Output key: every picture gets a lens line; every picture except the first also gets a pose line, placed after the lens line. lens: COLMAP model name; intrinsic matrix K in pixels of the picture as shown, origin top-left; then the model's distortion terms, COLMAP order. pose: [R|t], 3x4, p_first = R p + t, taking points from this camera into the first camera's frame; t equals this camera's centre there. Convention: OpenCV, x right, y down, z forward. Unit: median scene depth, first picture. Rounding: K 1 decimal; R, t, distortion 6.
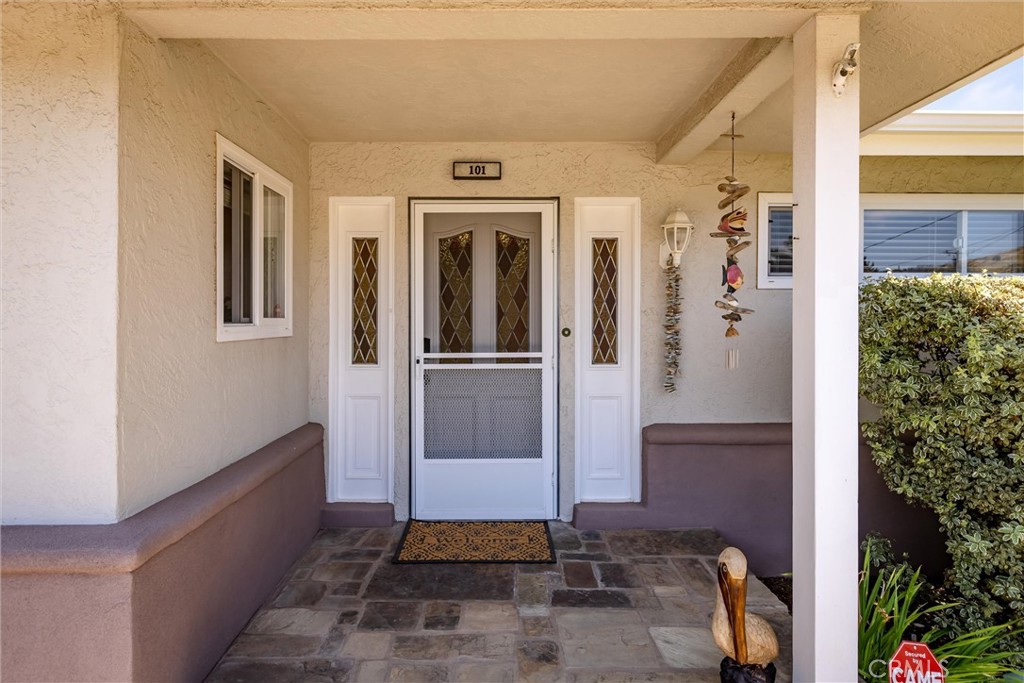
lens RADIAL K [[586.5, 0, 514.6], [0, 586.5, 328.5], [0, 0, 1]] dist [-0.000546, 0.000001]
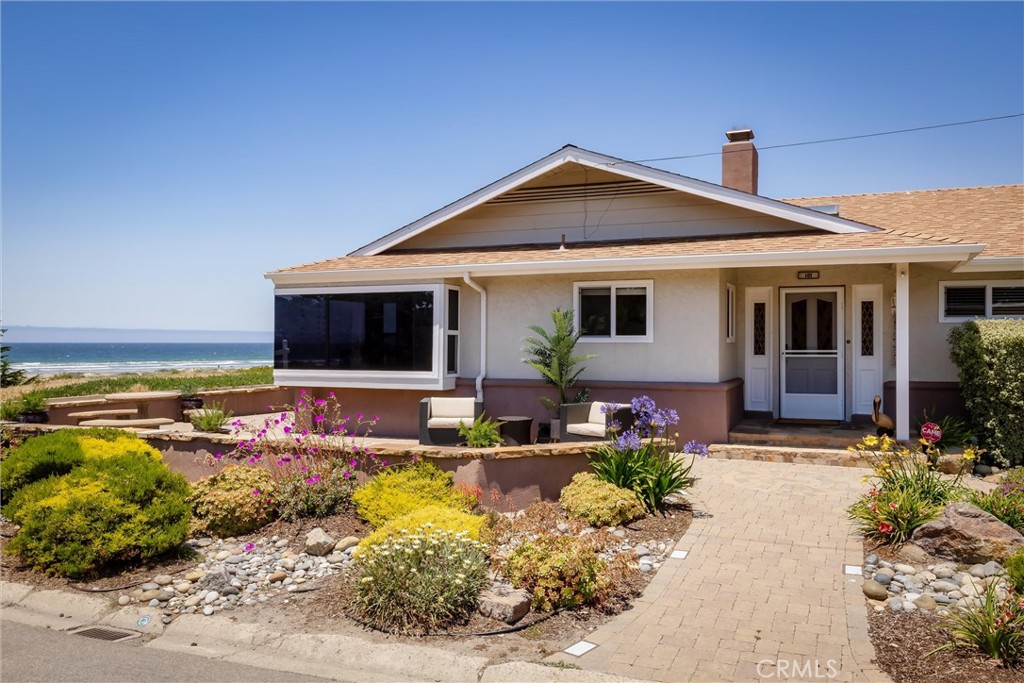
lens RADIAL K [[845.5, 0, 512.0], [0, 845.5, 341.5], [0, 0, 1]] dist [0.012163, 0.003710]
pose [[0.920644, 0.000243, -0.390402, 0.173567], [-0.005751, 0.999900, -0.012941, 0.058004], [0.390360, 0.014159, 0.920554, -2.688714]]
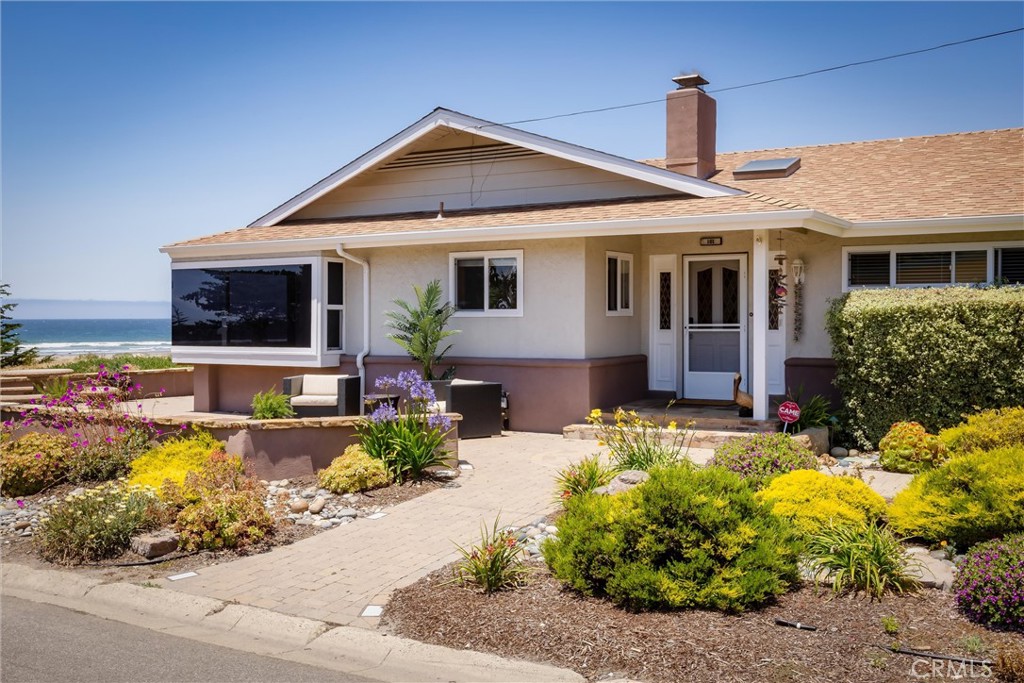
lens RADIAL K [[1064.1, 0, 512.0], [0, 1064.1, 341.5], [0, 0, 1]] dist [-0.010547, 0.006110]
pose [[0.853746, 0.008462, -0.520621, 1.370873], [-0.002310, 0.999920, 0.012464, 0.059013], [0.520685, -0.009438, 0.853697, -2.787774]]
